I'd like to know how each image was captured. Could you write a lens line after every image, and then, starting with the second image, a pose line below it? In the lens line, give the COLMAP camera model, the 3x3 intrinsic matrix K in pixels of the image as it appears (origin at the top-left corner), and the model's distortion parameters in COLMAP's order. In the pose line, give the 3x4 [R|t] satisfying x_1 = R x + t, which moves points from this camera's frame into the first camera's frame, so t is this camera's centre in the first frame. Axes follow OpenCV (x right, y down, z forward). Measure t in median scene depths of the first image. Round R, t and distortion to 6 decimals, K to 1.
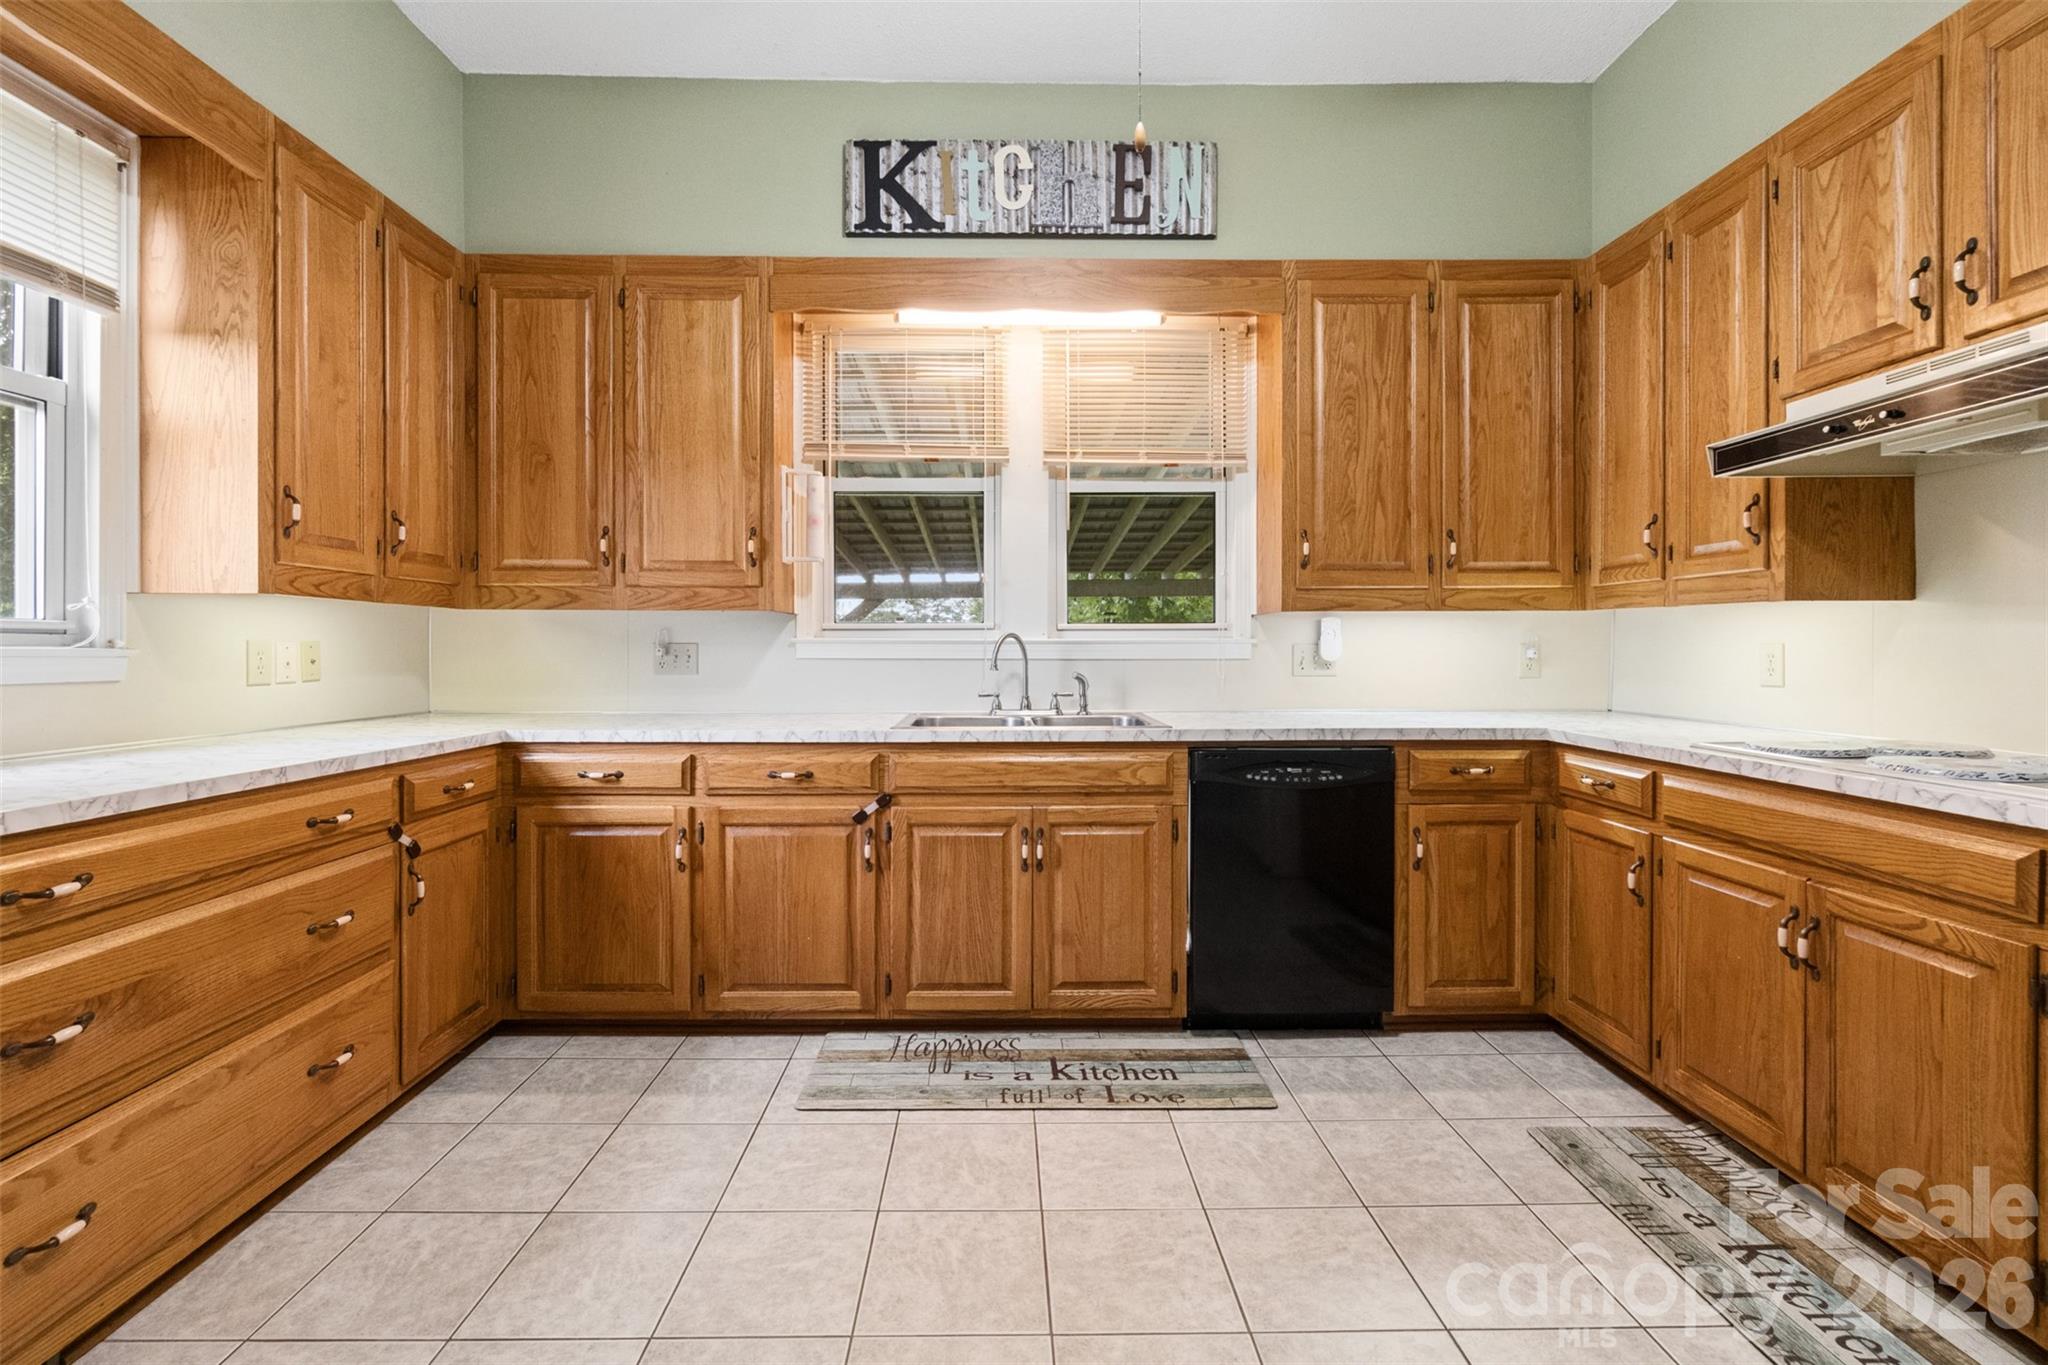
lens RADIAL K [[883.8, 0, 1009.6], [0, 883.8, 658.3], [0, 0, 1]] dist [-0.002754, 0.000337]
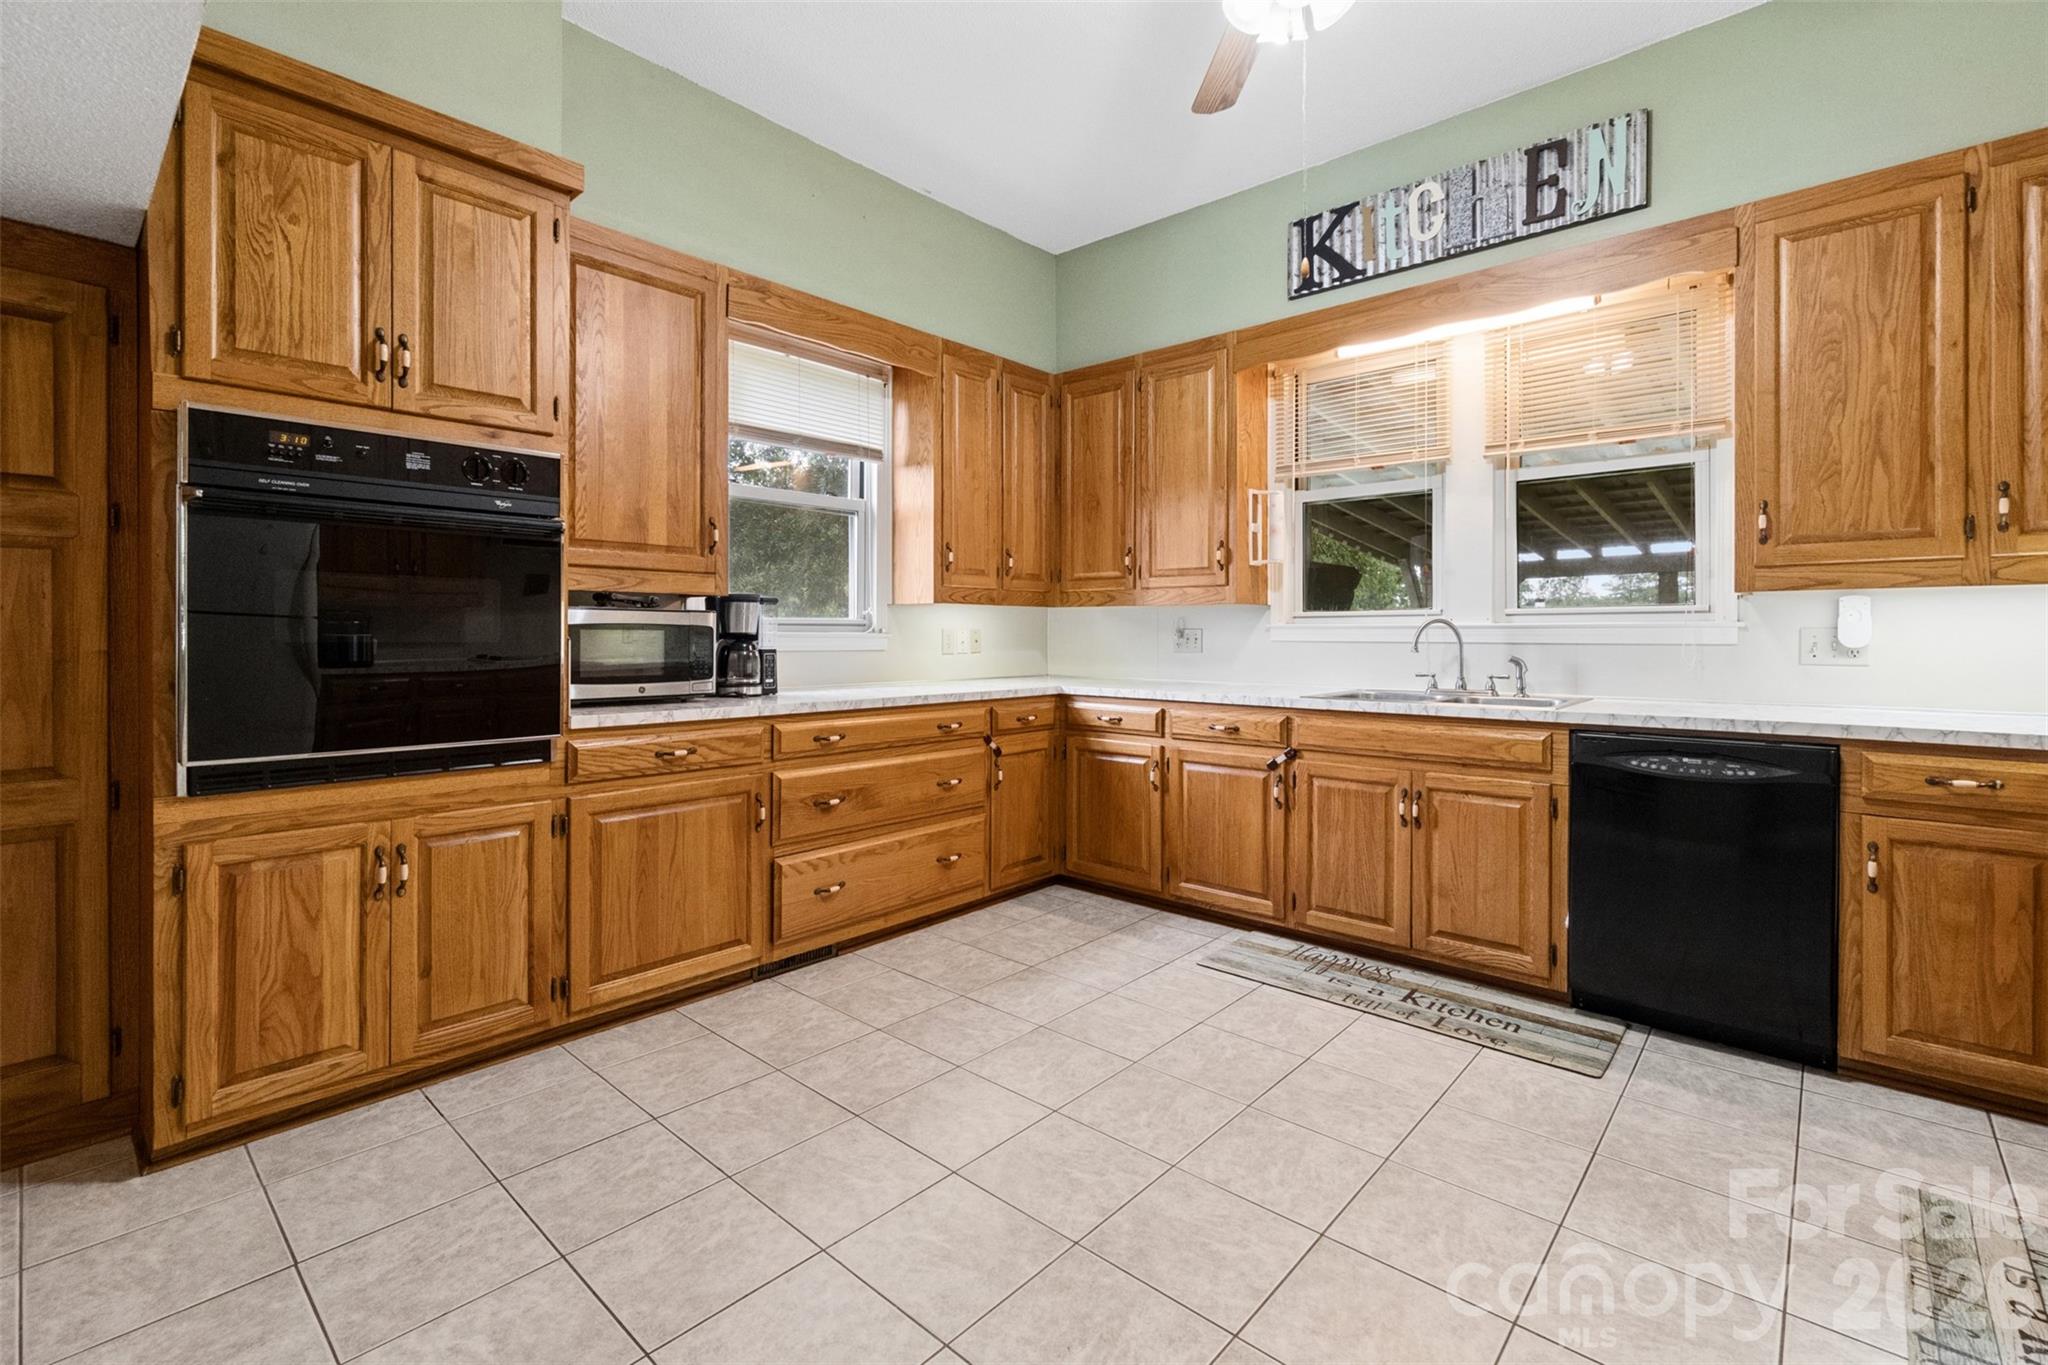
lens RADIAL K [[899.9, 0, 1035.3], [0, 899.9, 642.0], [0, 0, 1]] dist [0.002672, 0.000556]
pose [[0.740587, 0.006791, -0.671926, 0.444677], [-0.006784, 0.999974, 0.002630, 0.000771], [0.671926, 0.002610, 0.740614, -0.191949]]
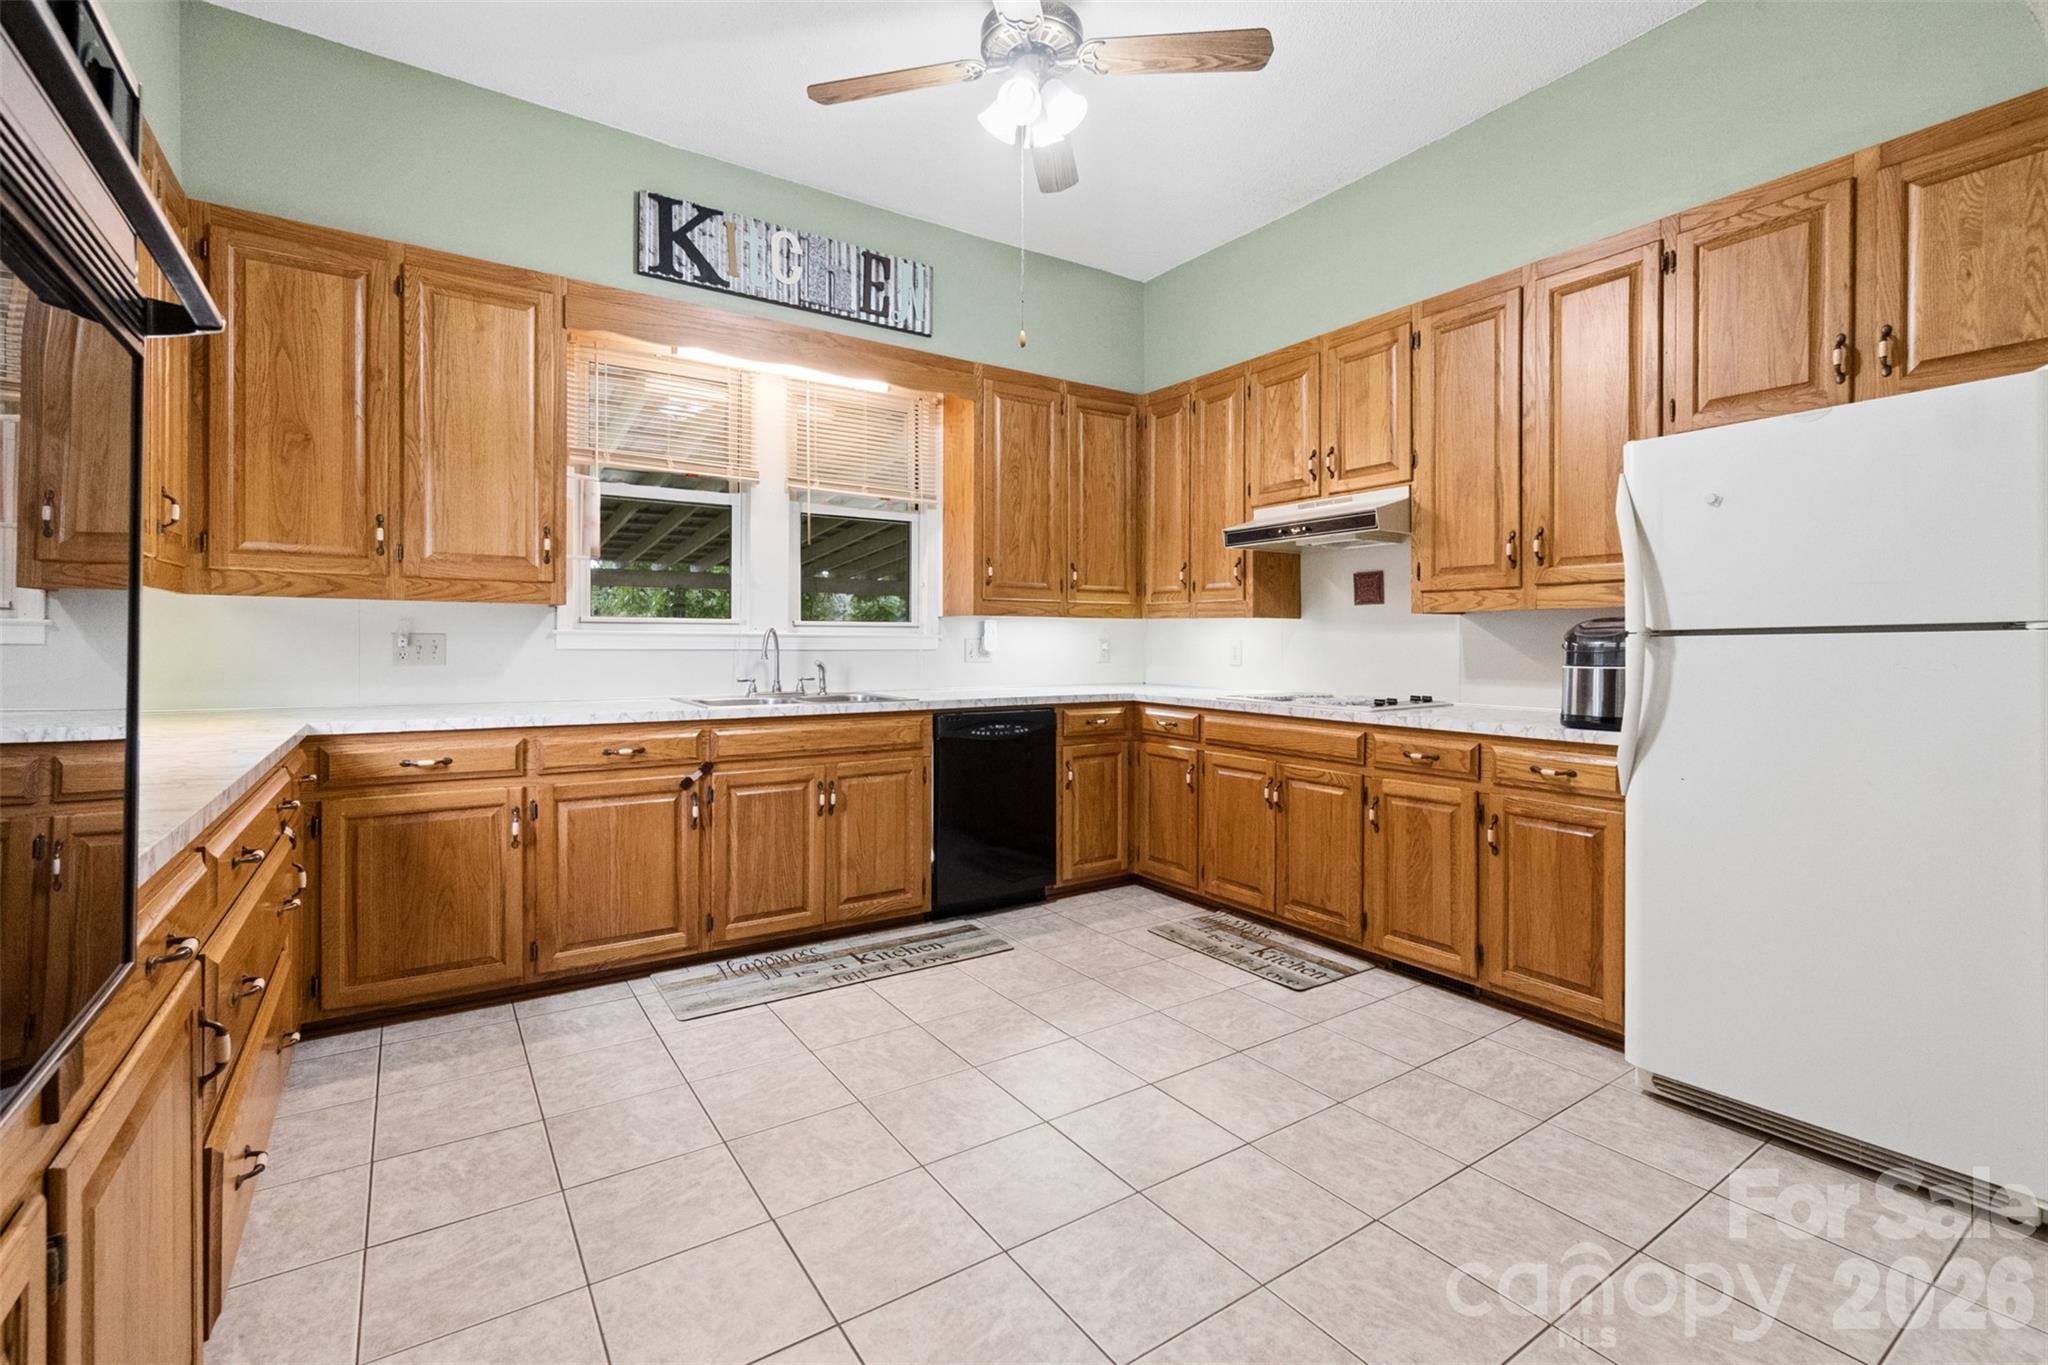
lens RADIAL K [[883.8, 0, 1009.6], [0, 883.8, 658.3], [0, 0, 1]] dist [-0.002754, 0.000337]
pose [[0.844266, -0.005245, 0.535898, -0.431293], [0.002867, 0.999982, 0.005270, 0.007320], [-0.535916, -0.002913, 0.844266, -0.223185]]
